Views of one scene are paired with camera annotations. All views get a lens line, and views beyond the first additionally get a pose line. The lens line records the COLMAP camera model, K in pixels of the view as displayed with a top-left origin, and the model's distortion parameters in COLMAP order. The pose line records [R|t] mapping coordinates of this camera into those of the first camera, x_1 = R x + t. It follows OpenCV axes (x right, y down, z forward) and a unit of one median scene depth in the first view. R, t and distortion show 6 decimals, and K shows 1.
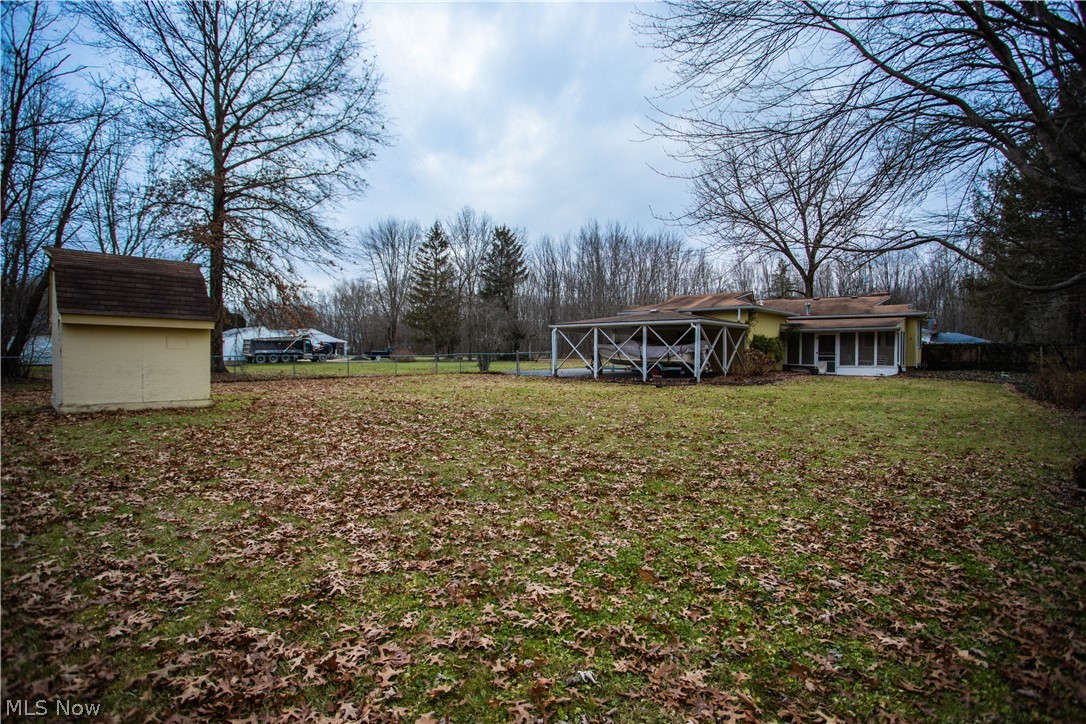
lens RADIAL K [[543.9, 0, 552.0], [0, 543.9, 356.2], [0, 0, 1]] dist [-0.049130, 0.020180]
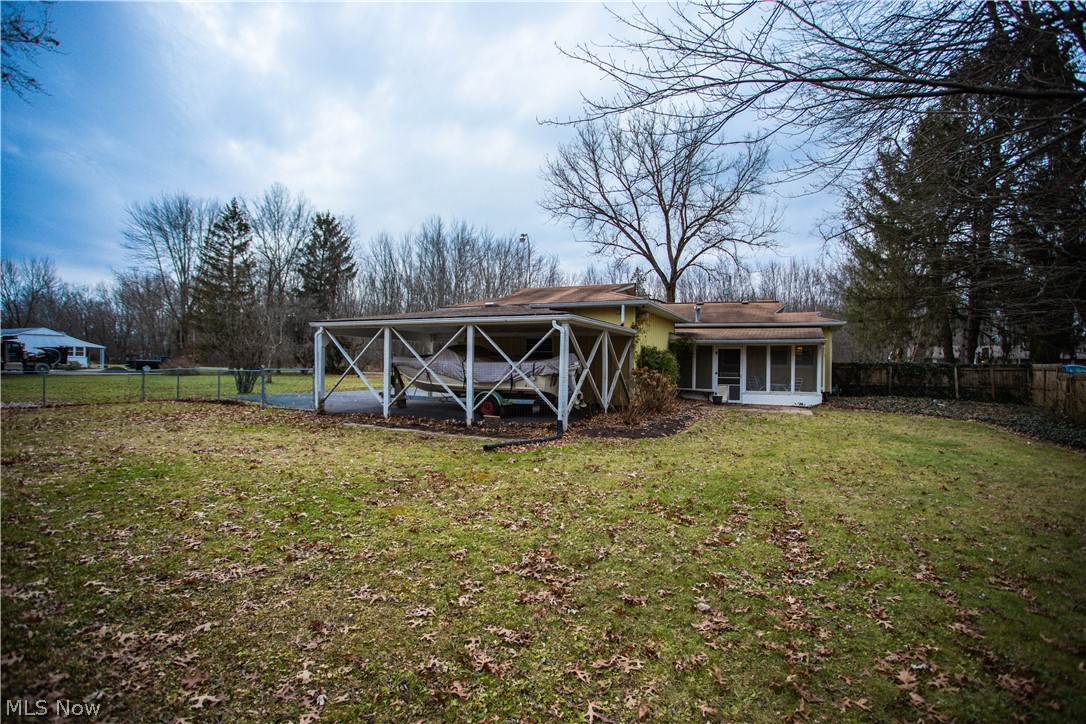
lens RADIAL K [[543.9, 0, 551.0], [0, 543.9, 353.5], [0, 0, 1]] dist [-0.049130, 0.020180]
pose [[0.963071, 0.017764, 0.268663, 0.079694], [-0.010593, 0.999548, -0.028119, -0.009600], [-0.269041, 0.024234, 0.962824, 0.348707]]
